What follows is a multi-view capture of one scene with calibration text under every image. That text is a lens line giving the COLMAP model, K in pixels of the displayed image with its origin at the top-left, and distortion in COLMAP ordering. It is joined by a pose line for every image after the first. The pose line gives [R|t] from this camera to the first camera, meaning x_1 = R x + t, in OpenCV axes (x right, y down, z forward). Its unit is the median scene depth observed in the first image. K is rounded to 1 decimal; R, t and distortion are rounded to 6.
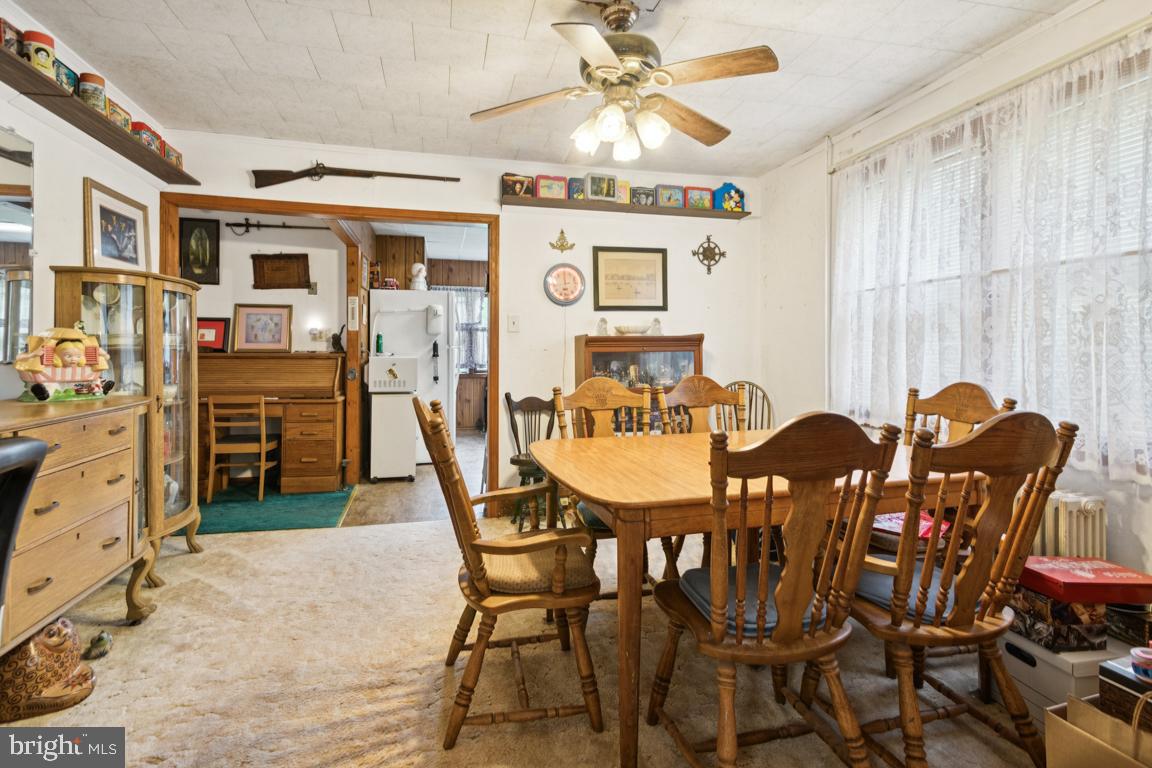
lens RADIAL K [[549.2, 0, 574.9], [0, 549.2, 346.7], [0, 0, 1]] dist [0.001335, -0.000799]
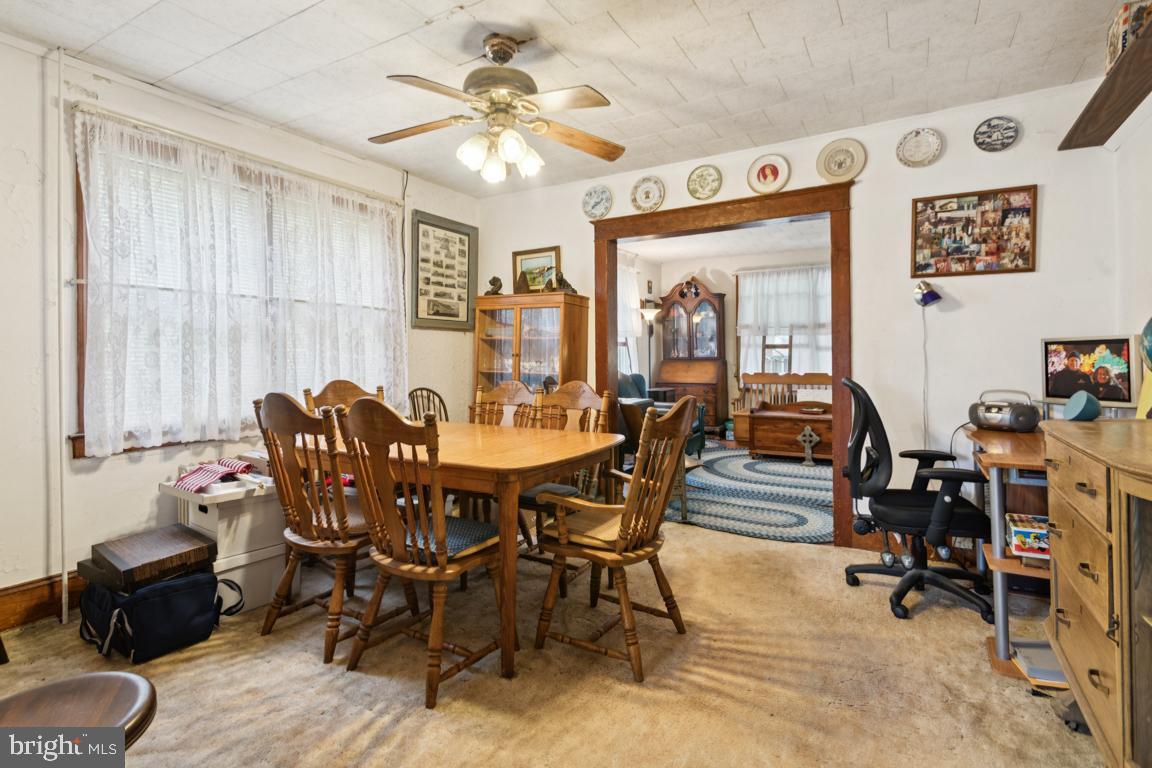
lens RADIAL K [[553.5, 0, 571.4], [0, 553.5, 332.4], [0, 0, 1]] dist [0.002467, -0.004058]
pose [[-0.706532, 0.006820, 0.707648, -0.477740], [-0.016108, 0.999540, -0.025716, -0.020932], [-0.707498, -0.029568, -0.706097, 1.016874]]
